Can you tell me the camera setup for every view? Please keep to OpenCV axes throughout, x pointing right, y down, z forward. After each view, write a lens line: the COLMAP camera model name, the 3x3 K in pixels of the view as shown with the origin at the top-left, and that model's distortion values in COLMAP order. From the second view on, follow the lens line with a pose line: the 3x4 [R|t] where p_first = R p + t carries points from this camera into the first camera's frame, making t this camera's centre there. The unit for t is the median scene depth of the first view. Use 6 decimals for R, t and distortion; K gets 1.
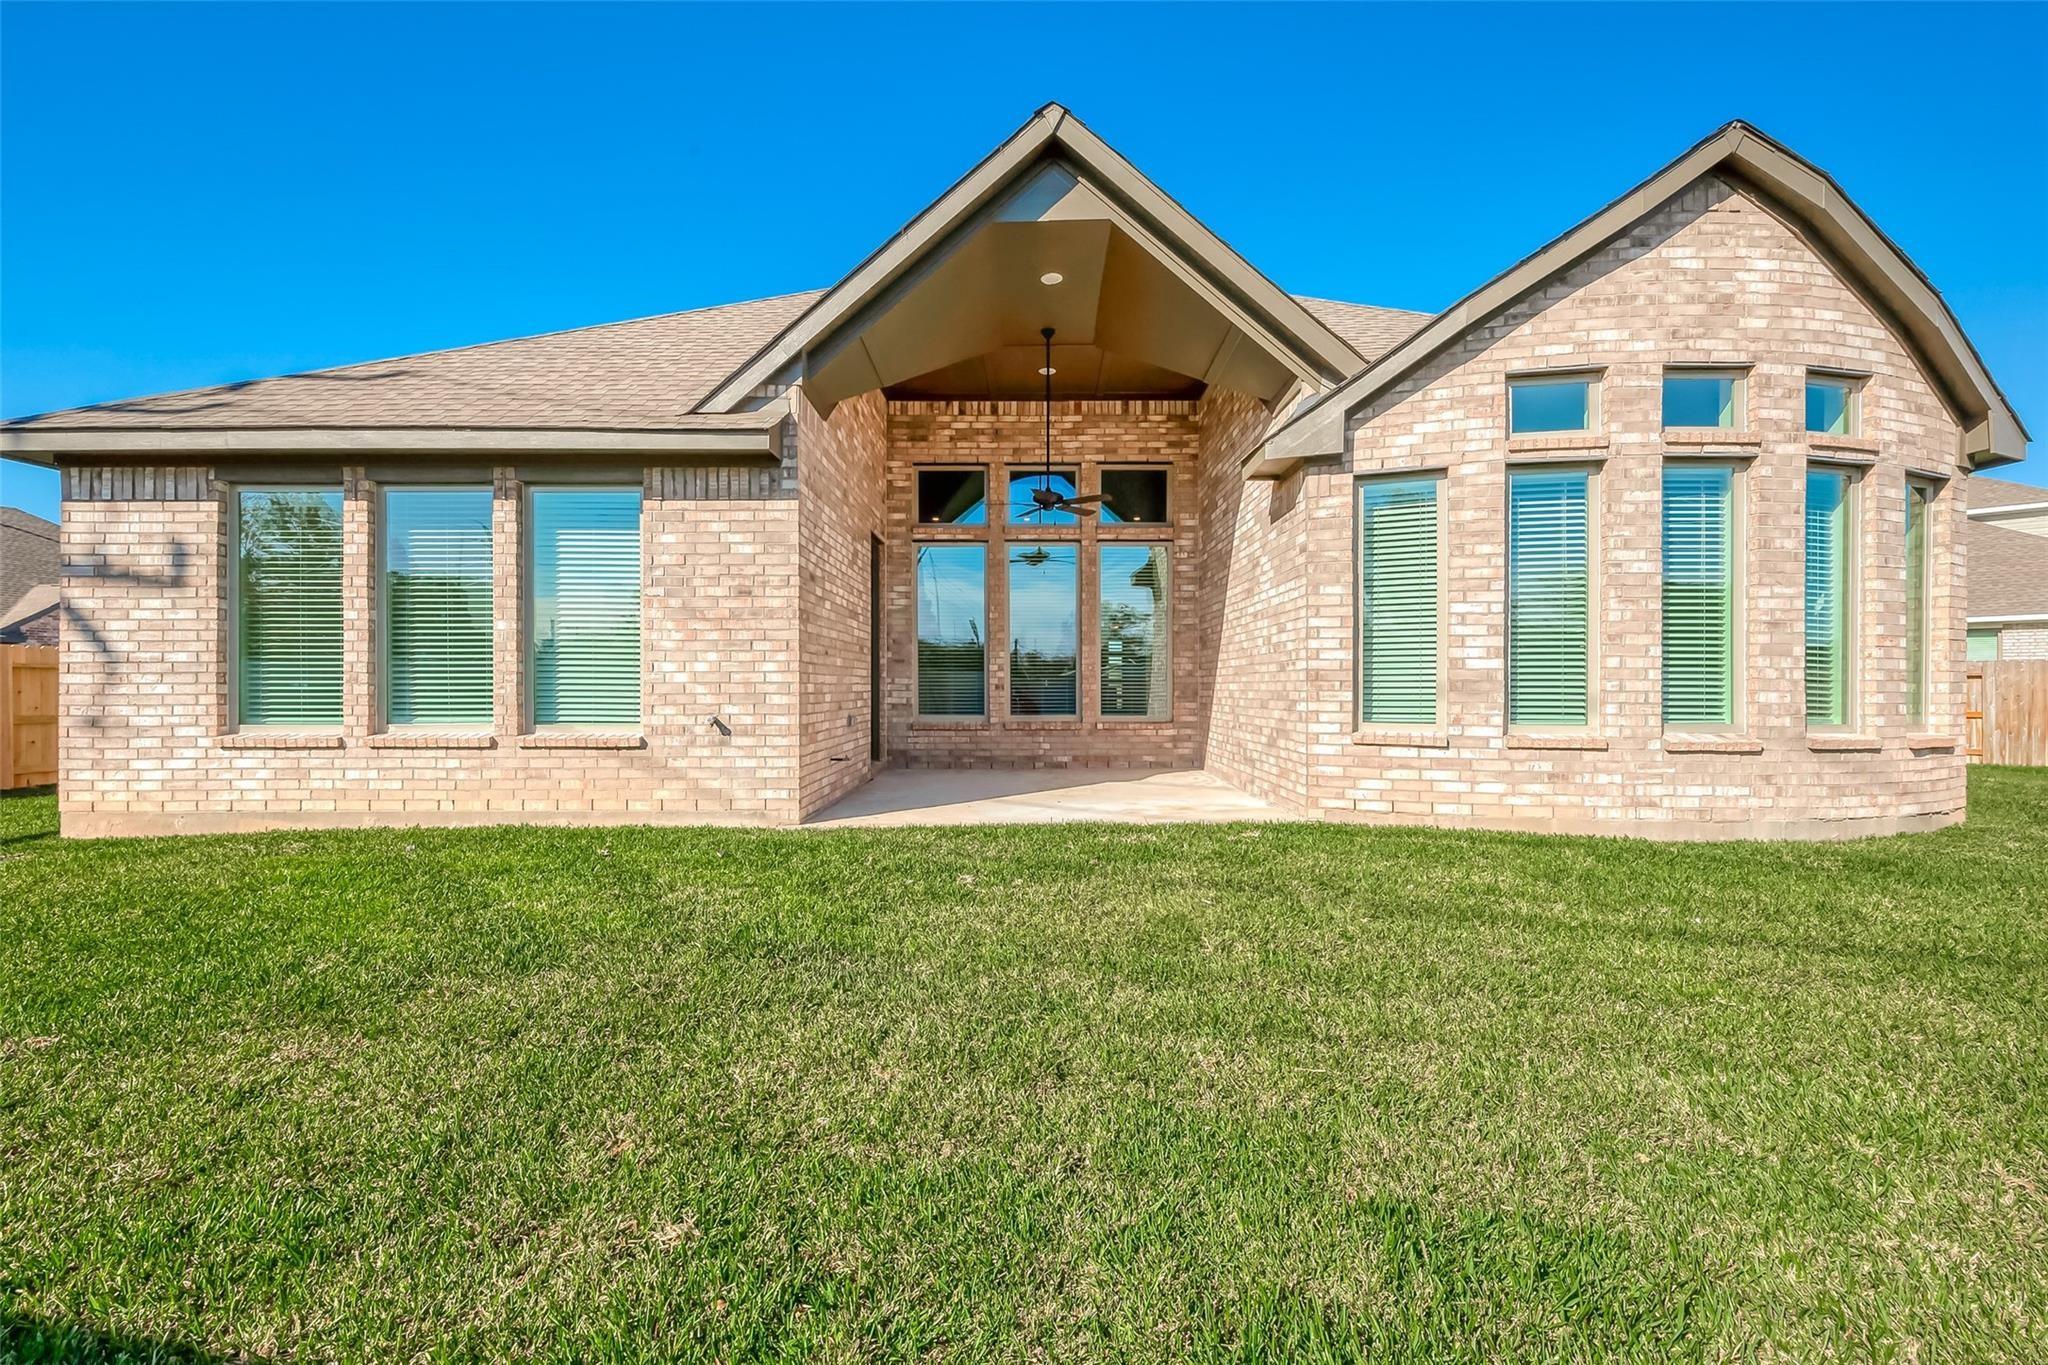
lens RADIAL K [[831.7, 0, 1024.0], [0, 831.7, 685.6], [0, 0, 1]] dist [0.000665, 0.000054]
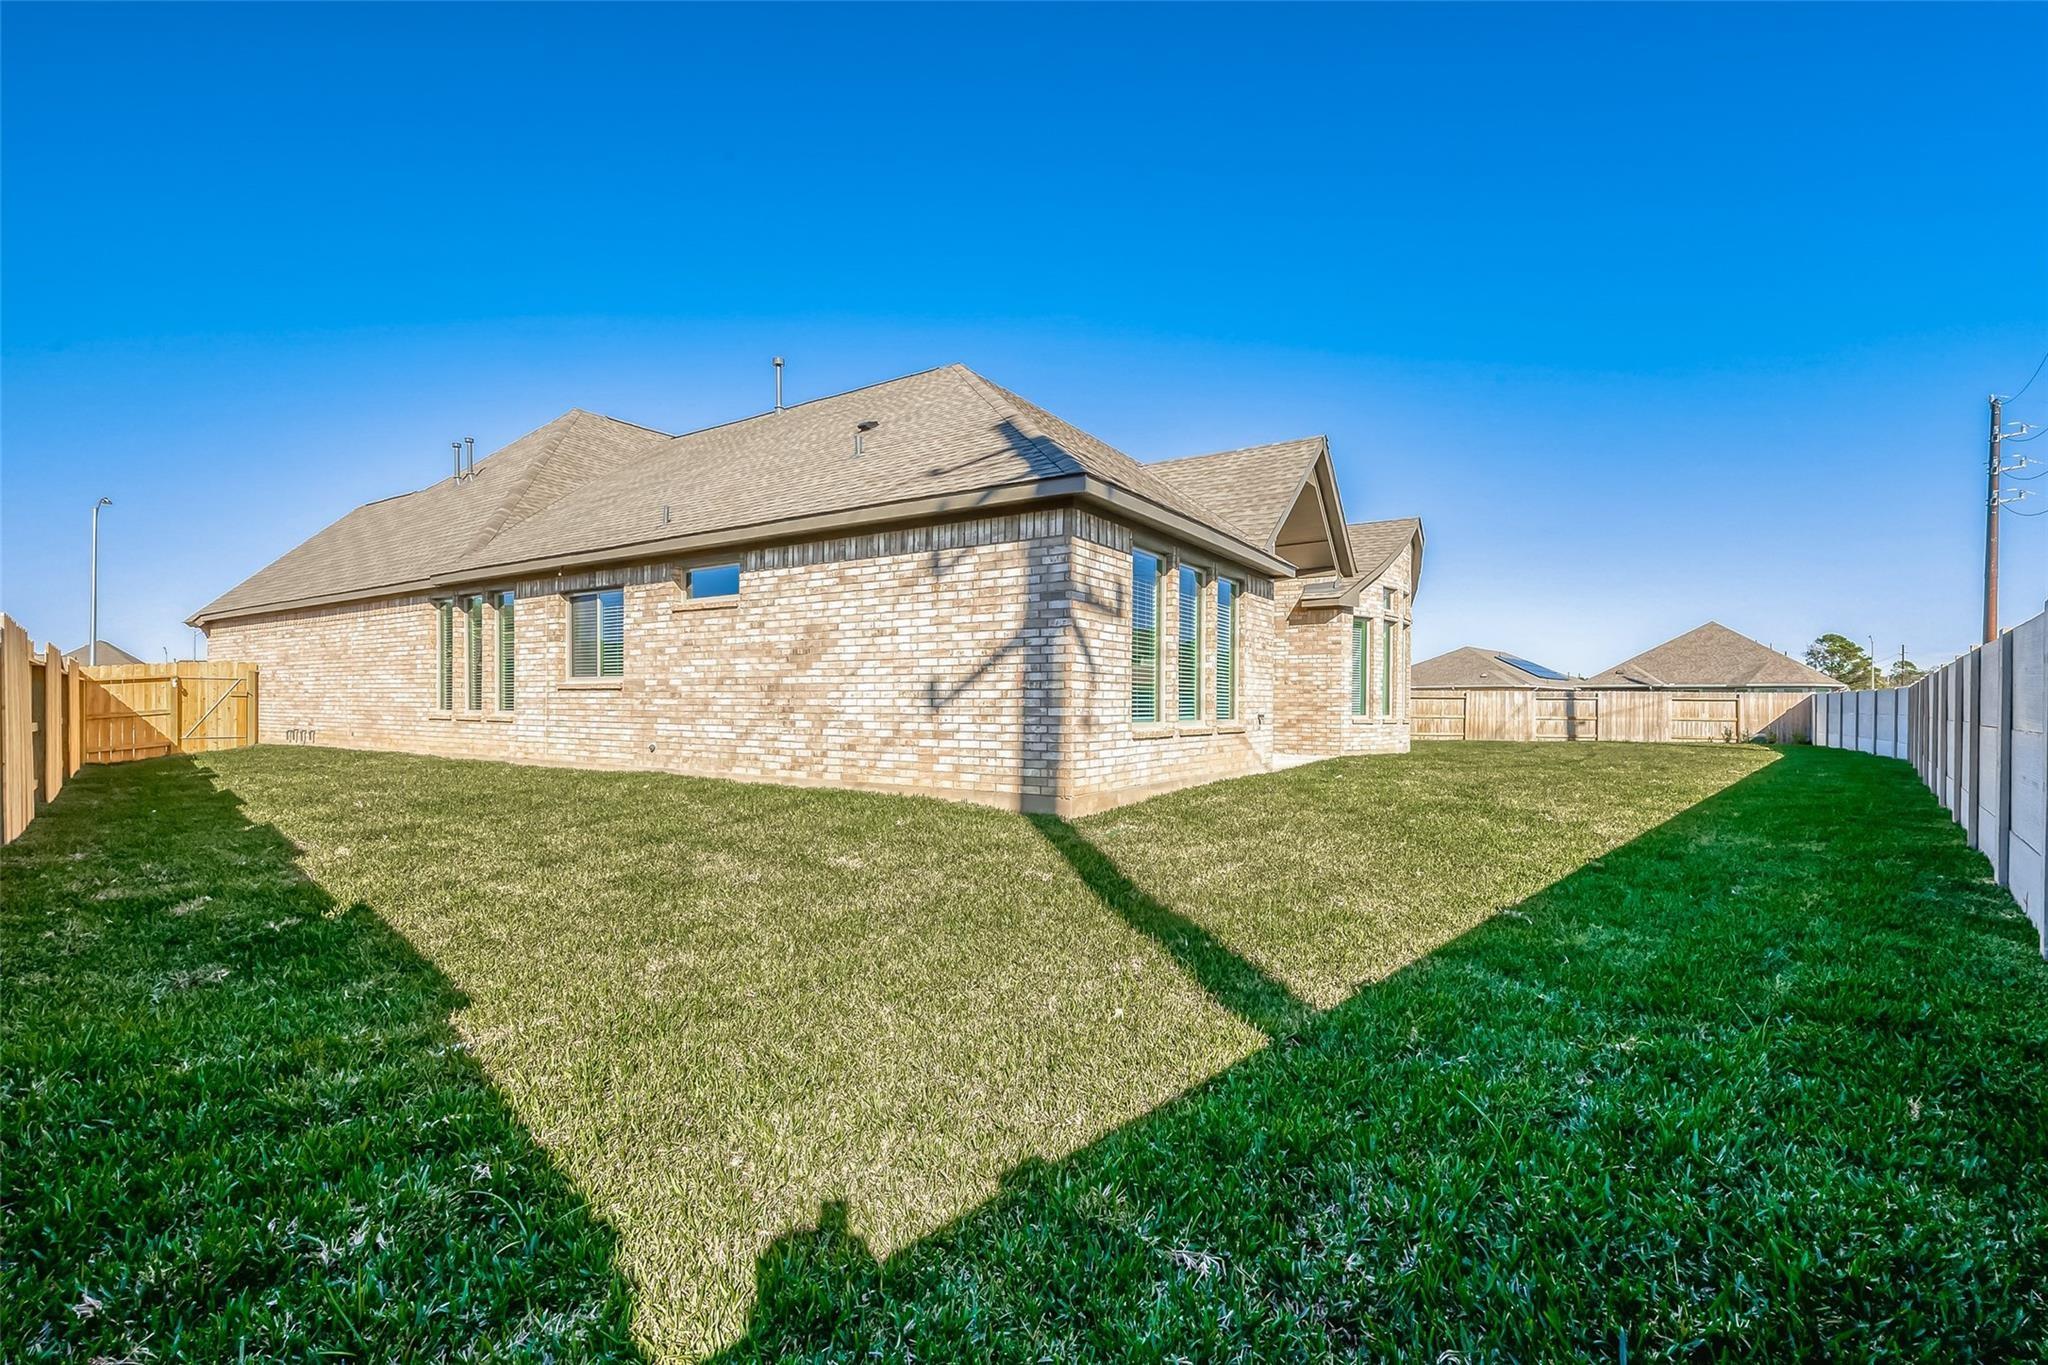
lens RADIAL K [[831.7, 0, 1024.7], [0, 831.7, 698.4], [0, 0, 1]] dist [0.000665, 0.000054]
pose [[0.561736, 0.010198, 0.827254, -2.183226], [-0.009971, 0.999935, -0.005556, 0.018863], [-0.827257, -0.005128, 0.561801, 0.384950]]
